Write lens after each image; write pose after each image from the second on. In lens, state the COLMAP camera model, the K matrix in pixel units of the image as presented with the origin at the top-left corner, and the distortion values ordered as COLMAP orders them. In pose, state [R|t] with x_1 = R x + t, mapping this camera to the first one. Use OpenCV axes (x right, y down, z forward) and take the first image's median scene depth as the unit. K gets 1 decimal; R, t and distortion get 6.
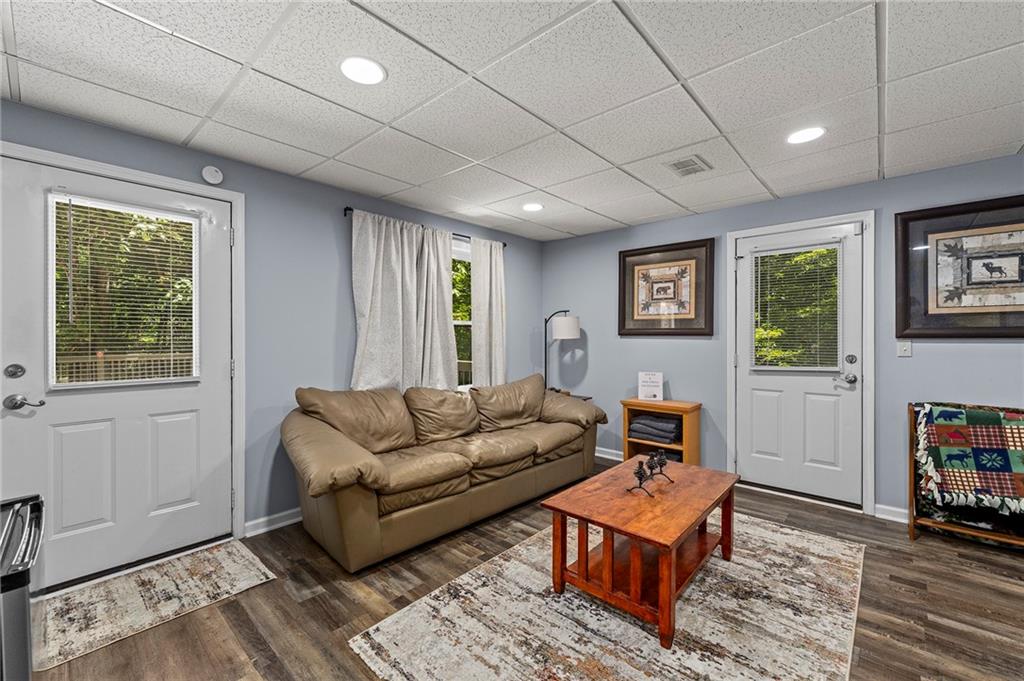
lens RADIAL K [[420.9, 0, 512.0], [0, 420.9, 340.5], [0, 0, 1]] dist [-0.000101, -0.000001]
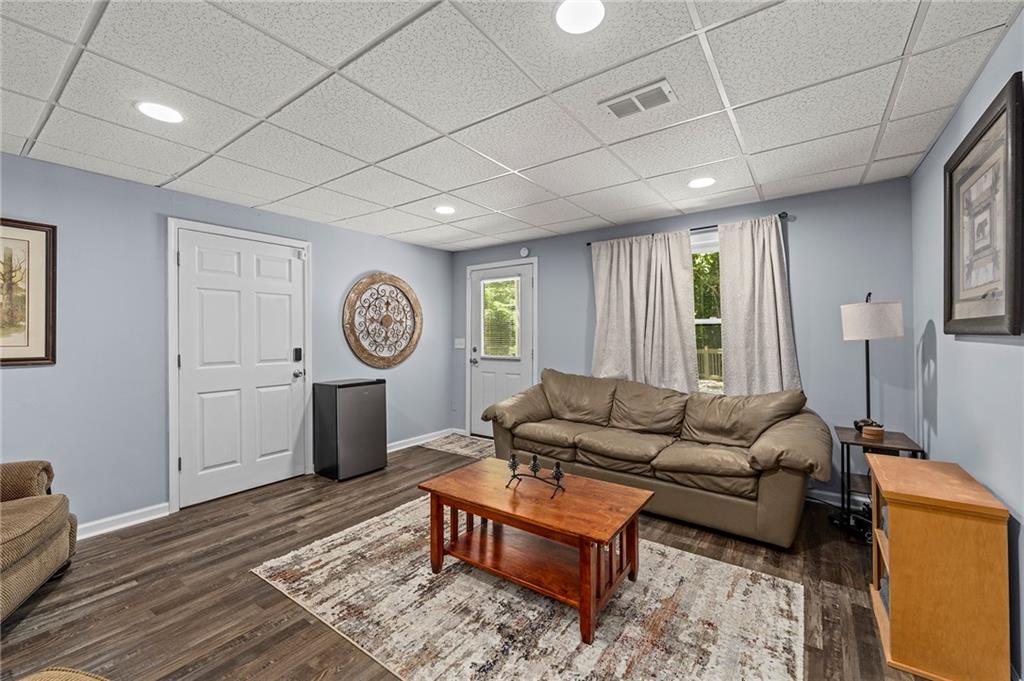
lens RADIAL K [[416.4, 0, 512.7], [0, 416.4, 335.4], [0, 0, 1]] dist [-0.000355, -0.000136]
pose [[0.104638, -0.001765, -0.994509, 0.900407], [-0.006365, 0.999977, -0.002445, -0.007894], [0.994490, 0.006586, 0.104624, 0.583188]]
